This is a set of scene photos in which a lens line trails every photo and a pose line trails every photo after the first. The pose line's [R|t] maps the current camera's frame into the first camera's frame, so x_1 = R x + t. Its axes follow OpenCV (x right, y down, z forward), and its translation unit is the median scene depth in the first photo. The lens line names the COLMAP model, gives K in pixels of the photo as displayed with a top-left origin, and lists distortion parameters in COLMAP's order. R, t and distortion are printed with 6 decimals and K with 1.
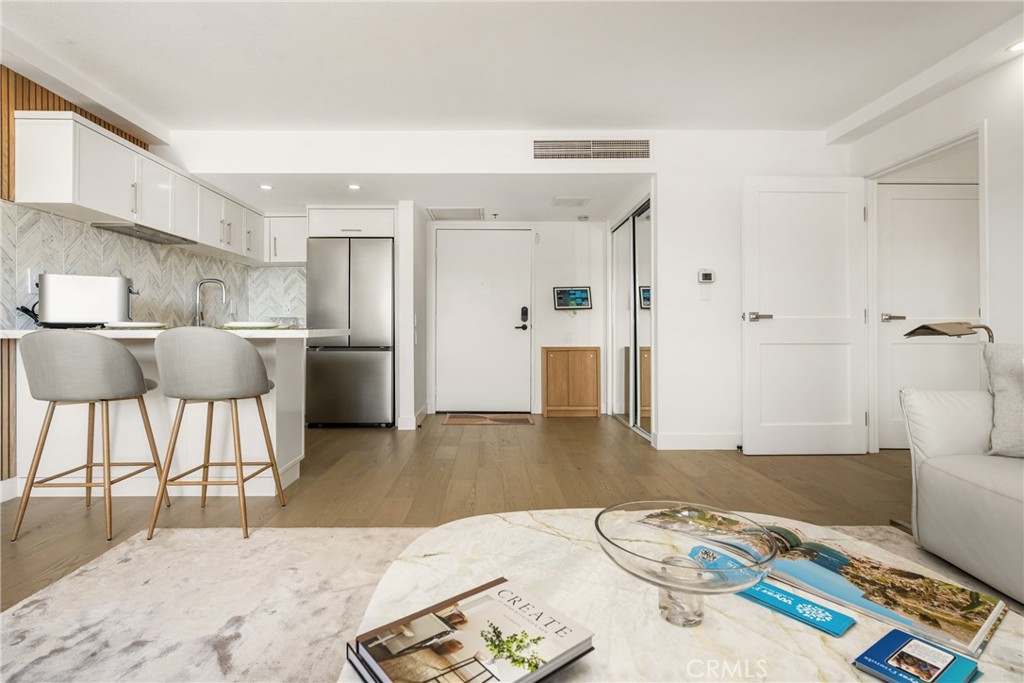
lens RADIAL K [[526.8, 0, 478.8], [0, 526.8, 336.6], [0, 0, 1]] dist [0.002460, 0.000793]
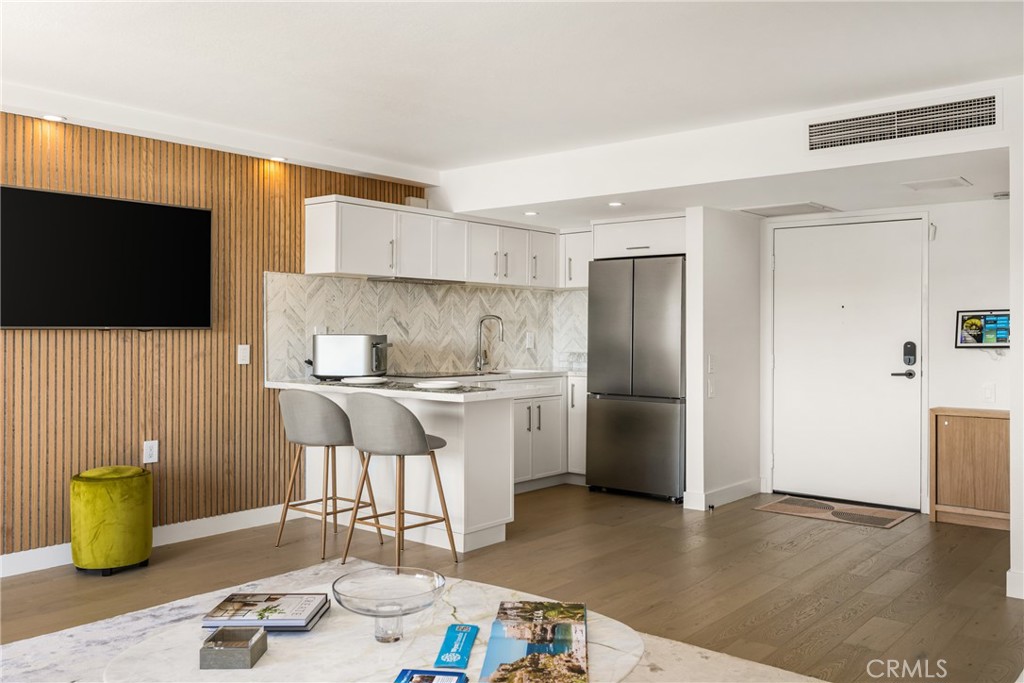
lens RADIAL K [[864.3, 0, 459.3], [0, 864.3, 342.4], [0, 0, 1]] dist [0.010367, 0.002615]
pose [[0.742340, 0.009146, -0.669961, 0.514097], [-0.005460, 0.999956, 0.007601, -0.081869], [0.670001, -0.001985, 0.742358, -0.169923]]
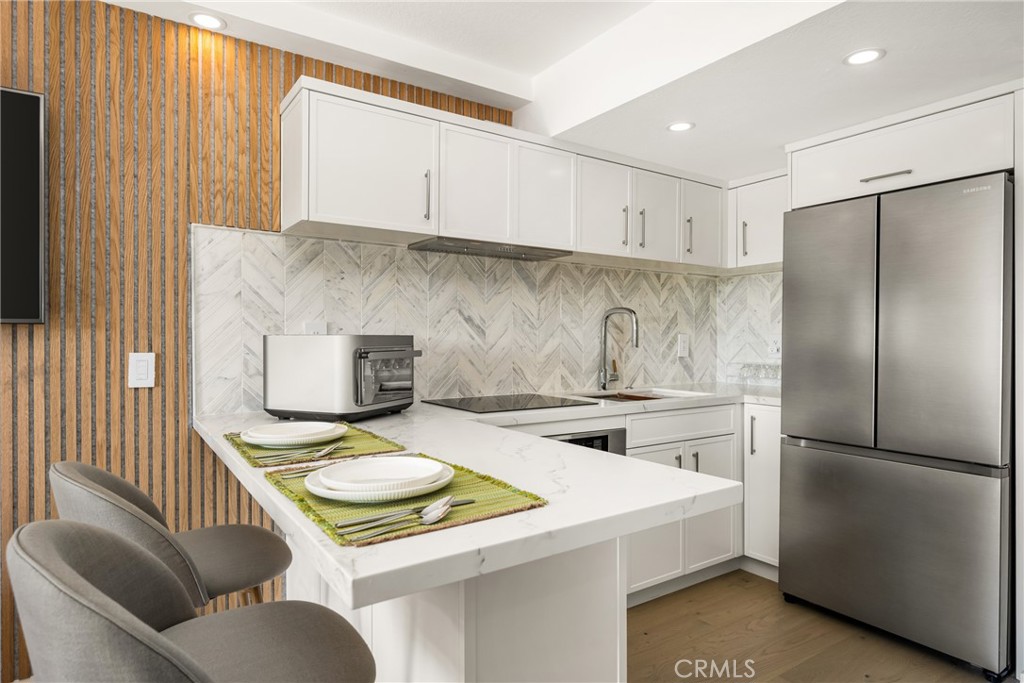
lens RADIAL K [[579.0, 0, 512.0], [0, 579.0, 341.5], [0, 0, 1]] dist [-0.001103, 0.000822]
pose [[0.580171, 0.004580, -0.814482, -0.040899], [-0.007235, 0.999974, 0.000470, -0.078241], [0.814463, 0.005620, 0.580189, 0.574283]]
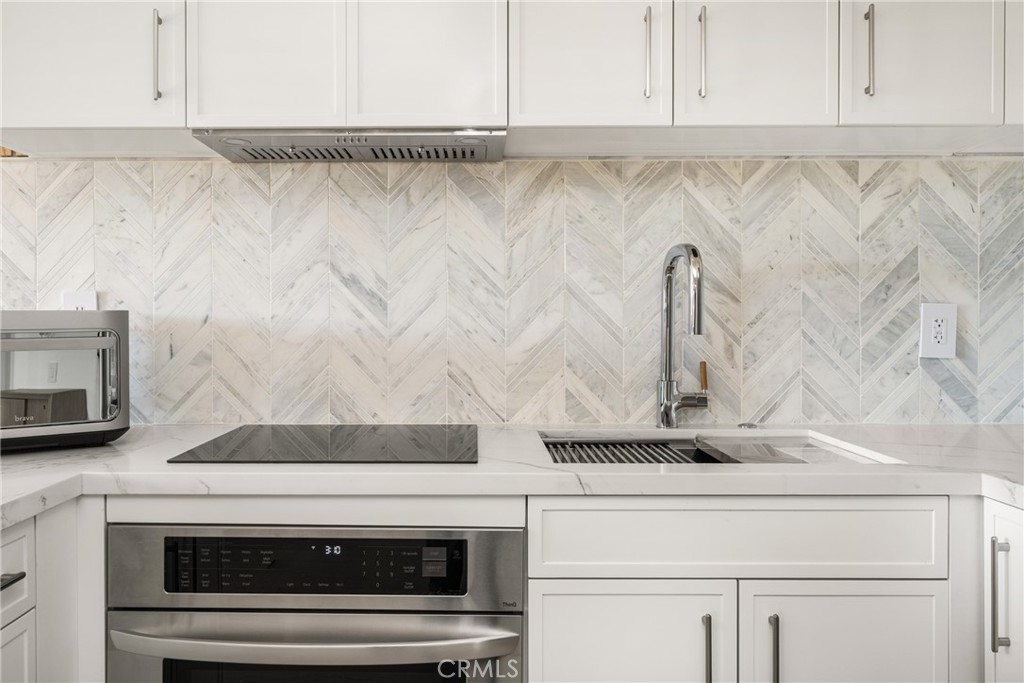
lens RADIAL K [[760.9, 0, 467.8], [0, 760.9, 337.3], [0, 0, 1]] dist [-0.007700, -0.000642]
pose [[0.016419, 0.016731, -0.999725, -0.136491], [-0.004937, 0.999849, 0.016652, -0.075880], [0.999853, 0.004662, 0.016499, 0.991325]]
